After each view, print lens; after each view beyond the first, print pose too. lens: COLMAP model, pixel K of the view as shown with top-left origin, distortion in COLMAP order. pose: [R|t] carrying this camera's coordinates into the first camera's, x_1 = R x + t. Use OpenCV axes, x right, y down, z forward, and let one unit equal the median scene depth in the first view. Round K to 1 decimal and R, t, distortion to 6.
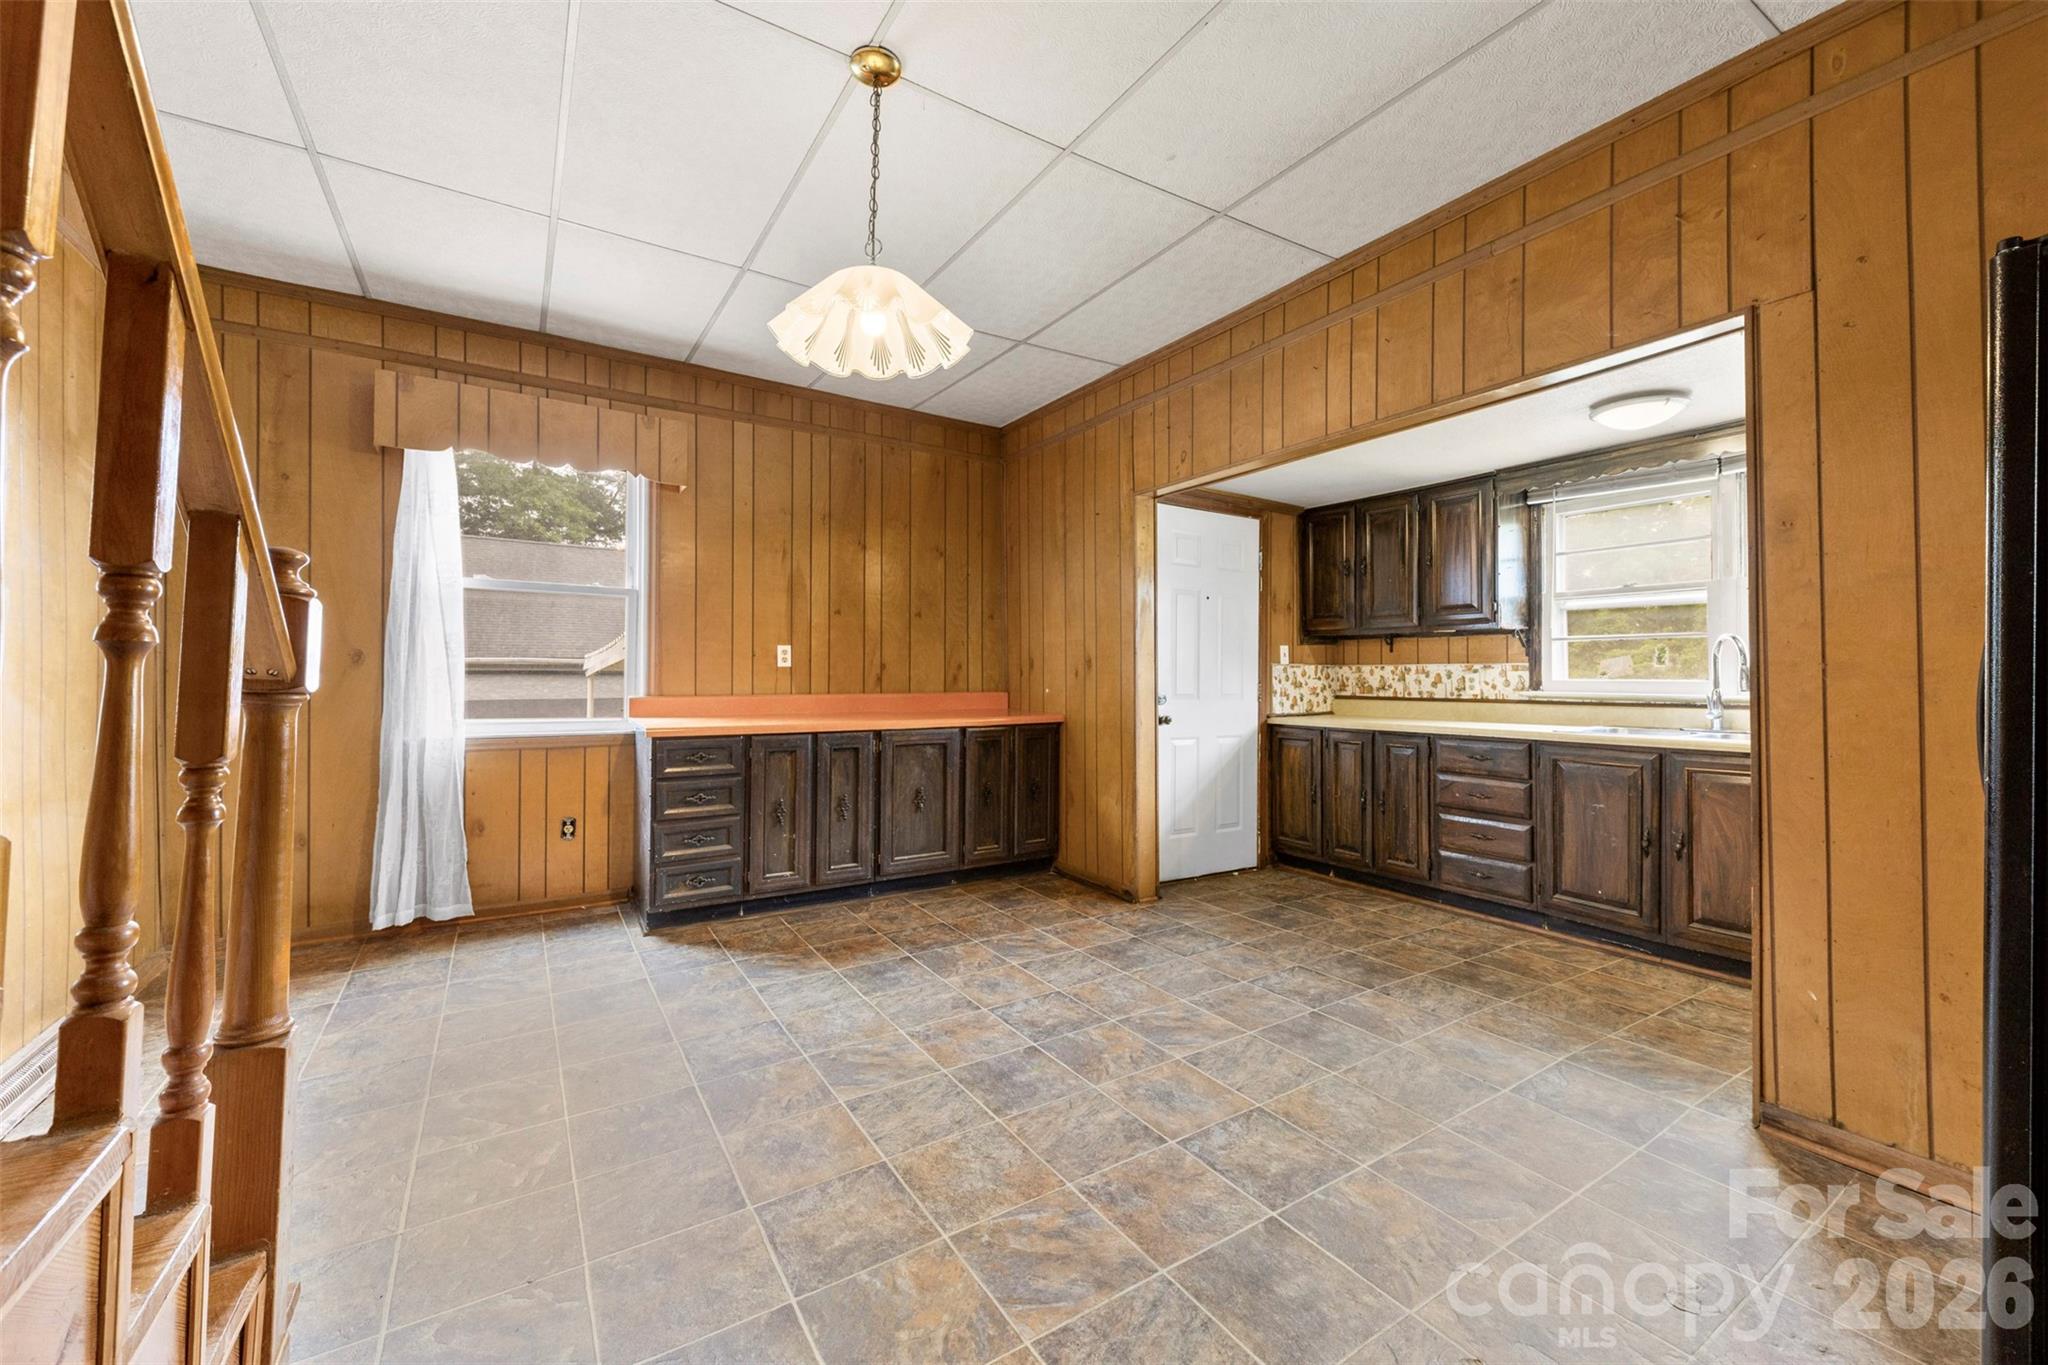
lens RADIAL K [[809.0, 0, 1022.6], [0, 809.0, 668.1], [0, 0, 1]] dist [0.021212, -0.007350]
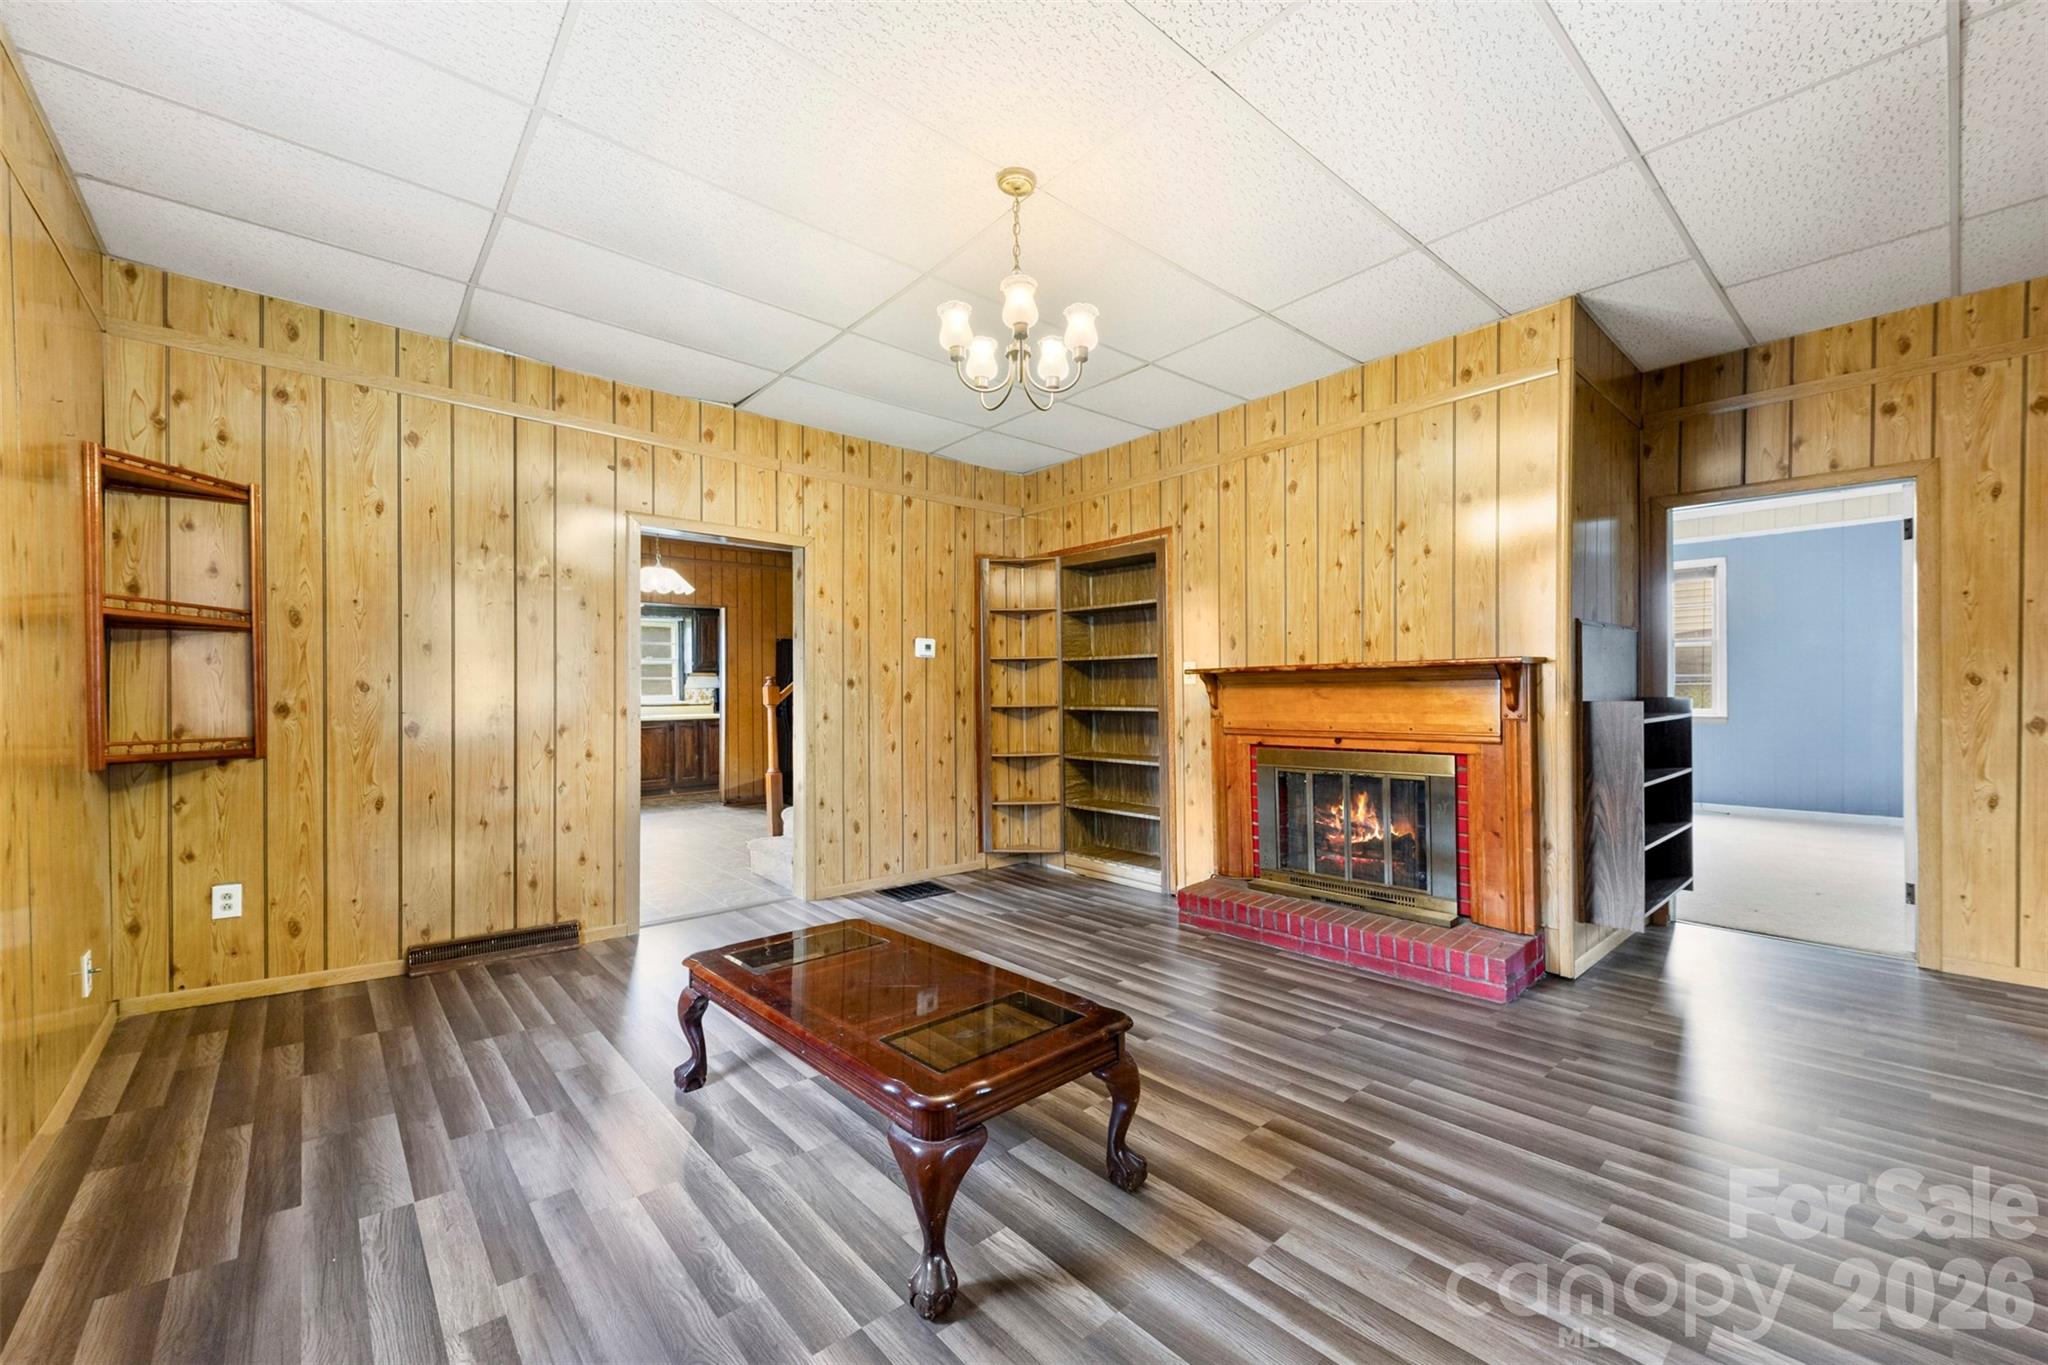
lens RADIAL K [[809.0, 0, 1066.9], [0, 809.0, 699.2], [0, 0, 1]] dist [0.021212, -0.007350]
pose [[-0.177743, -0.017985, 0.983913, -1.682756], [-0.009623, 0.999817, 0.016537, -0.029413], [-0.984030, -0.006528, -0.177884, 0.019561]]
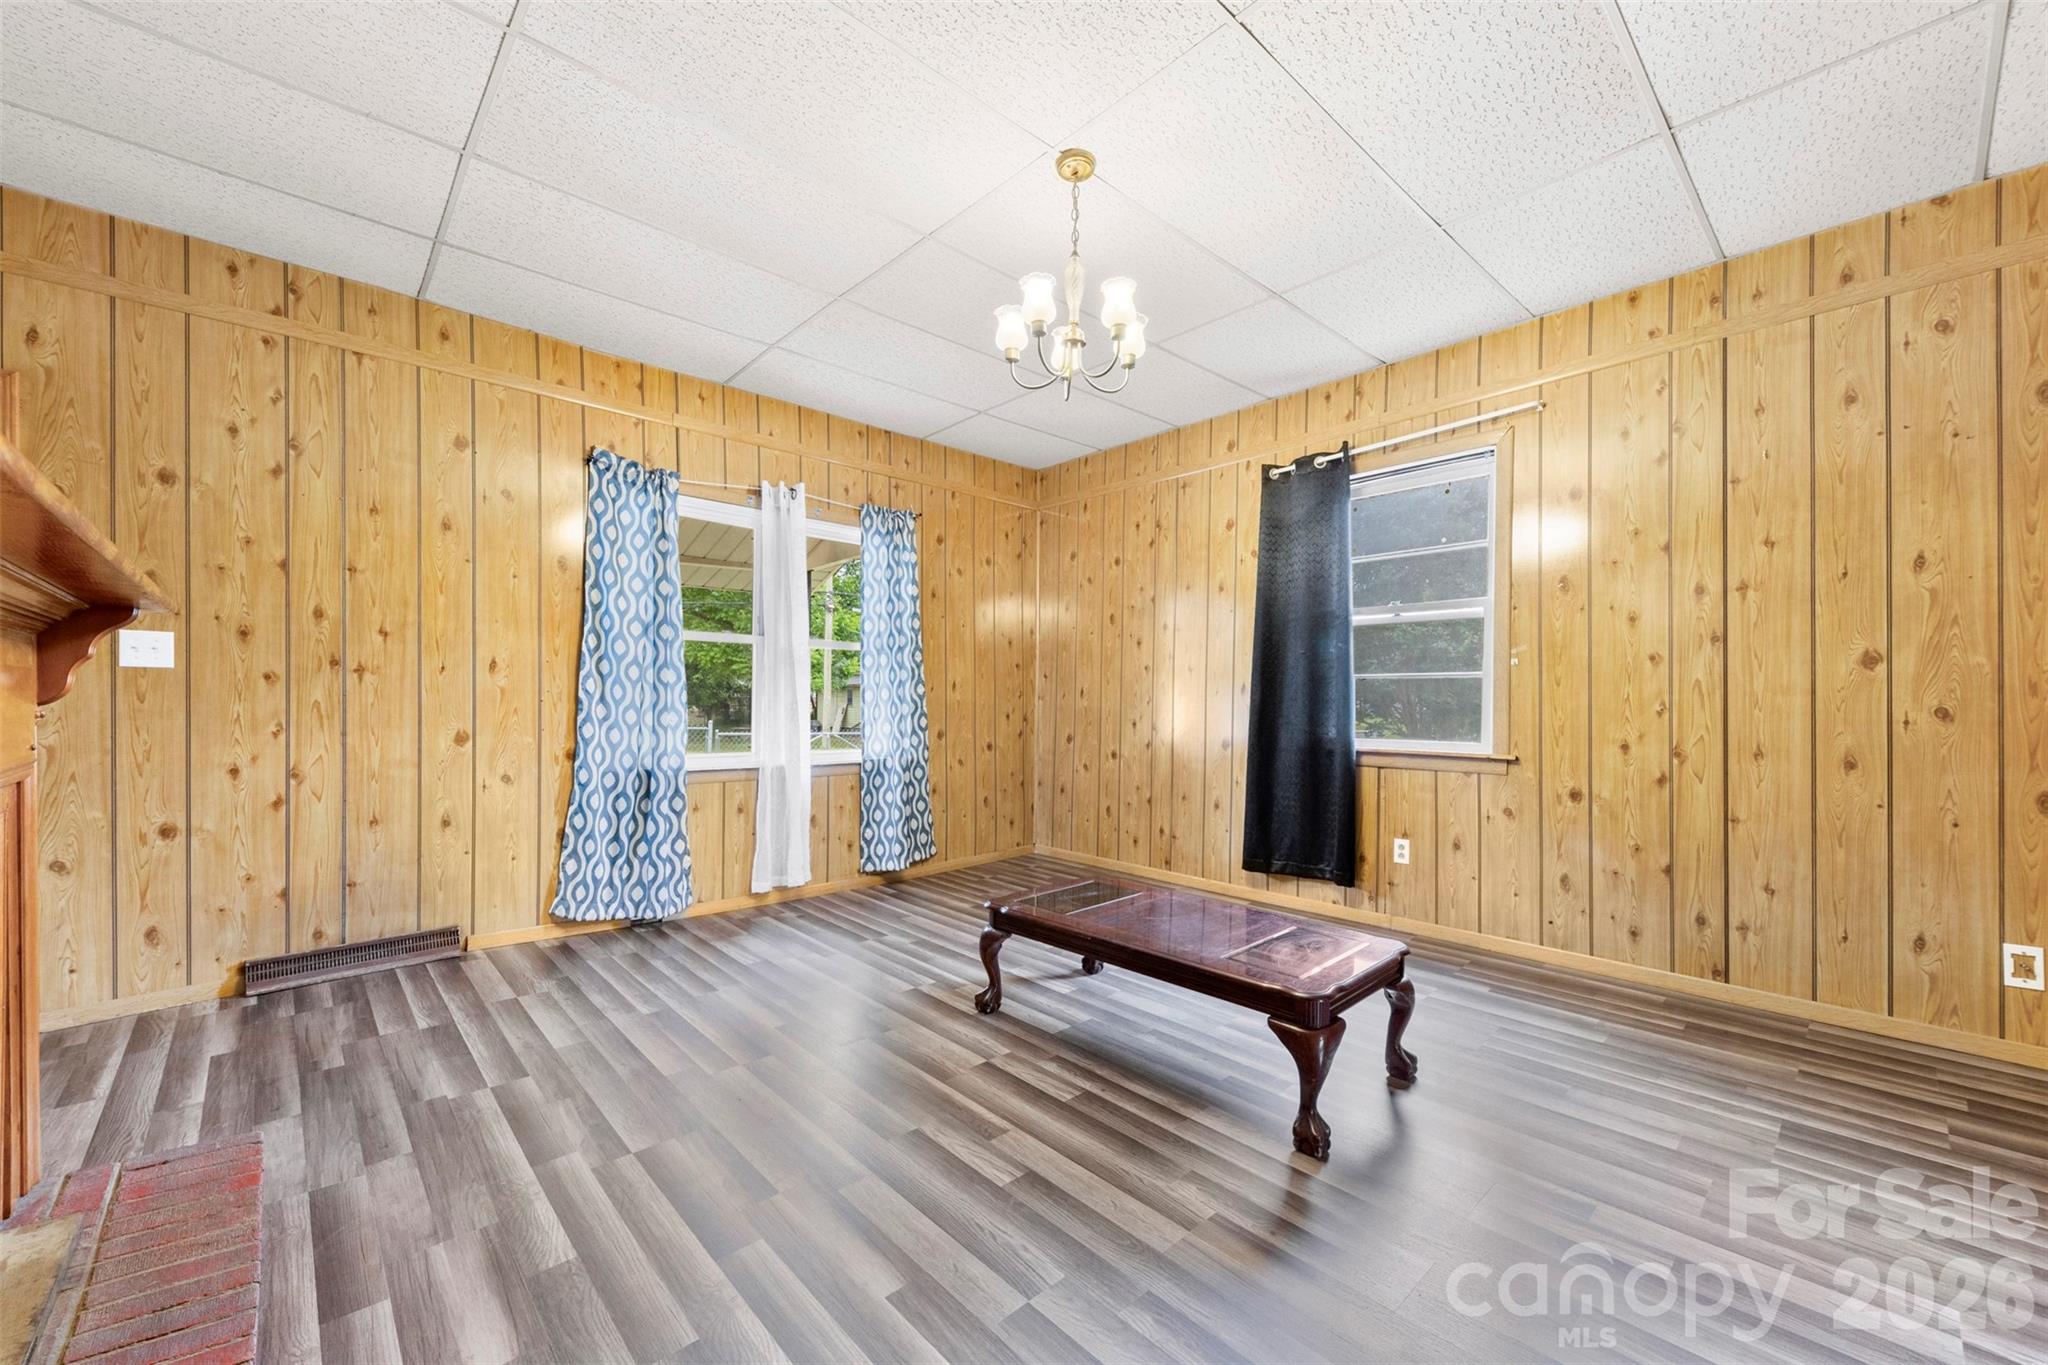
lens RADIAL K [[809.0, 0, 1048.0], [0, 809.0, 713.1], [0, 0, 1]] dist [0.021212, -0.007350]
pose [[0.175192, 0.003078, -0.984530, -0.471362], [0.008386, 0.999954, 0.004619, -0.001416], [0.984499, -0.009065, 0.175158, -0.179559]]
